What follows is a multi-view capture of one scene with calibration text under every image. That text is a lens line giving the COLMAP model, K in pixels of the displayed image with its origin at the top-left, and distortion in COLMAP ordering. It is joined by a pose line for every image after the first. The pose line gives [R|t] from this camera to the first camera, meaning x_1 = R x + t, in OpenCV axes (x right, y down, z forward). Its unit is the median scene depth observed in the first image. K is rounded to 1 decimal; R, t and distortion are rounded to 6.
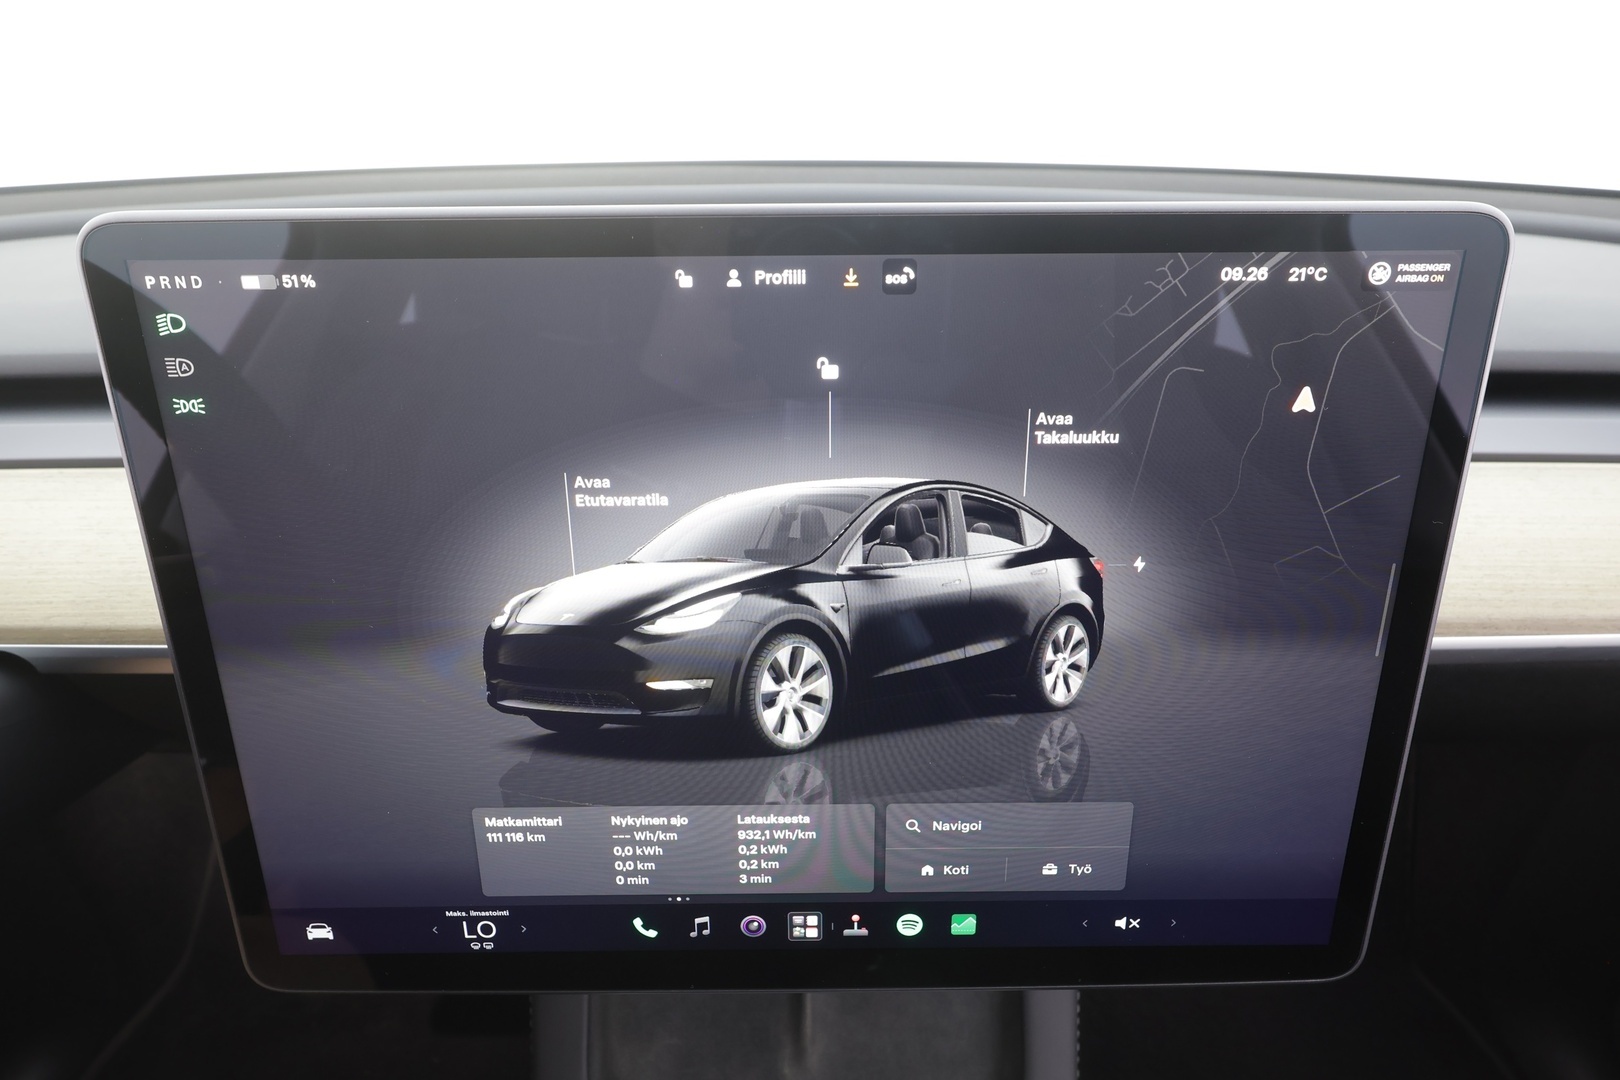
lens RADIAL K [[1043.1, 0, 810.2], [0, 1043.1, 524.5], [0, 0, 1]] dist [-0.016721, 0.000705]
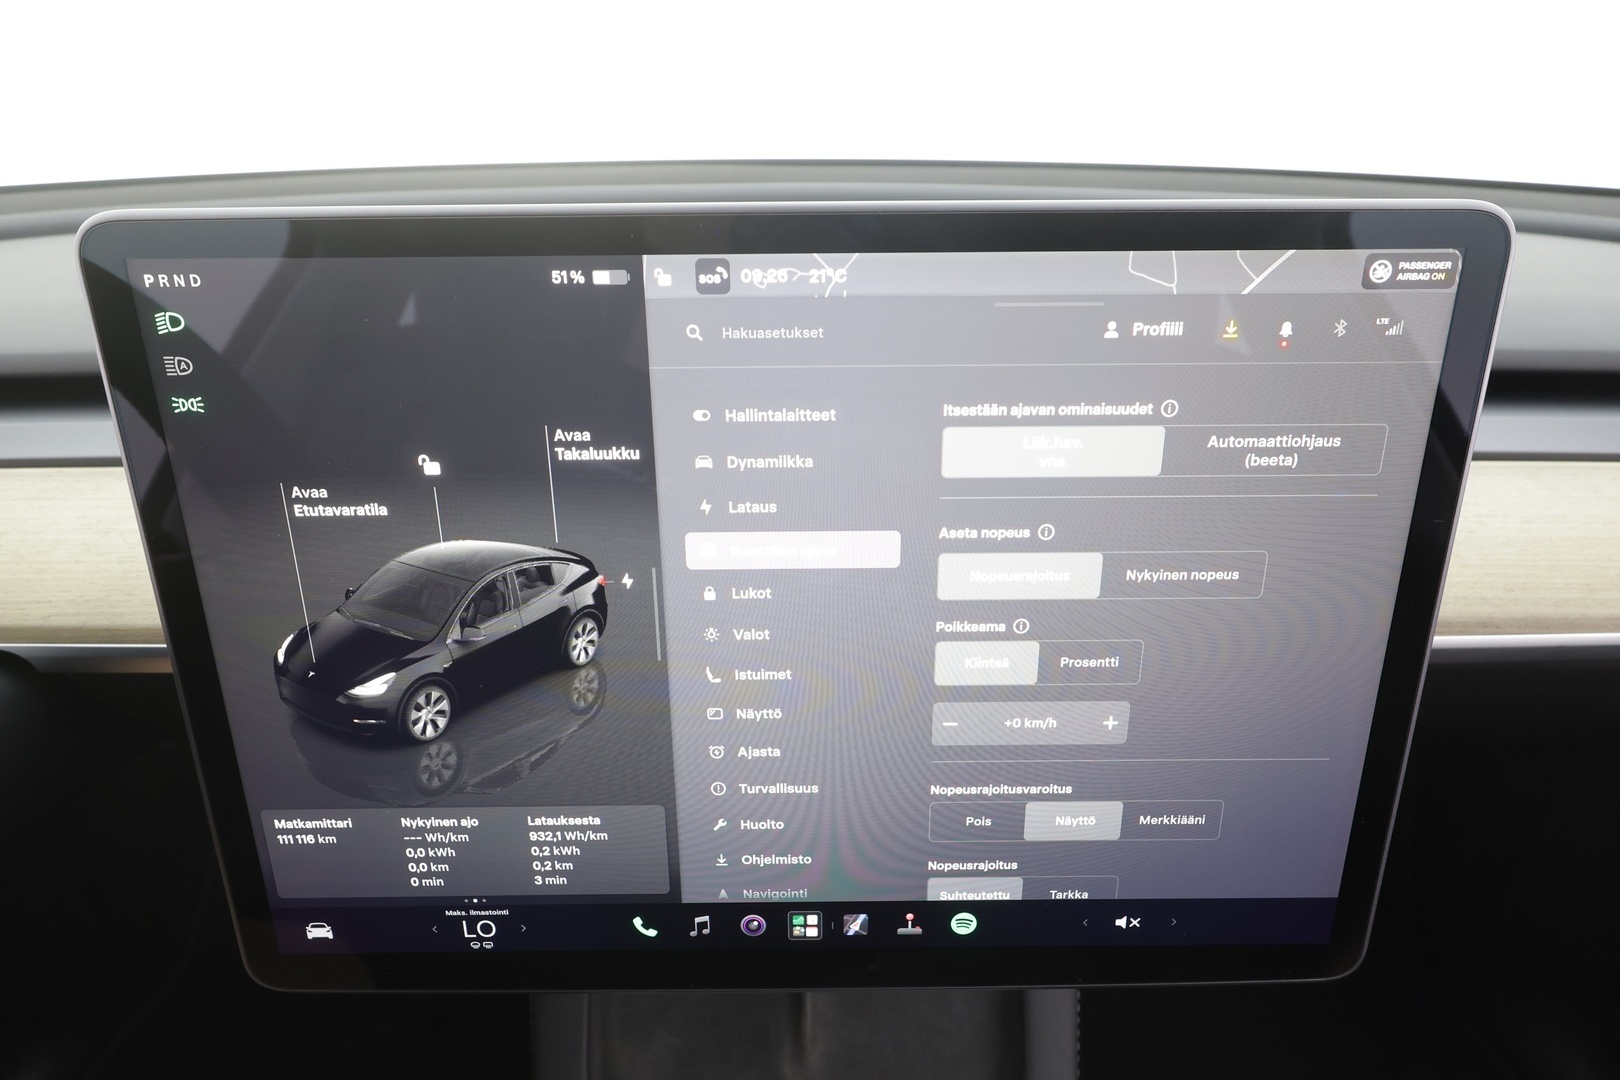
lens RADIAL K [[1046.9, 0, 810.0], [0, 1046.9, 540.0], [0, 0, 1]] dist [-0.006642, -0.001585]
pose [[0.999974, -0.003122, -0.006478, 0.213716], [0.003222, 0.999876, 0.015444, -0.006133], [0.006429, -0.015464, 0.999860, -0.014454]]
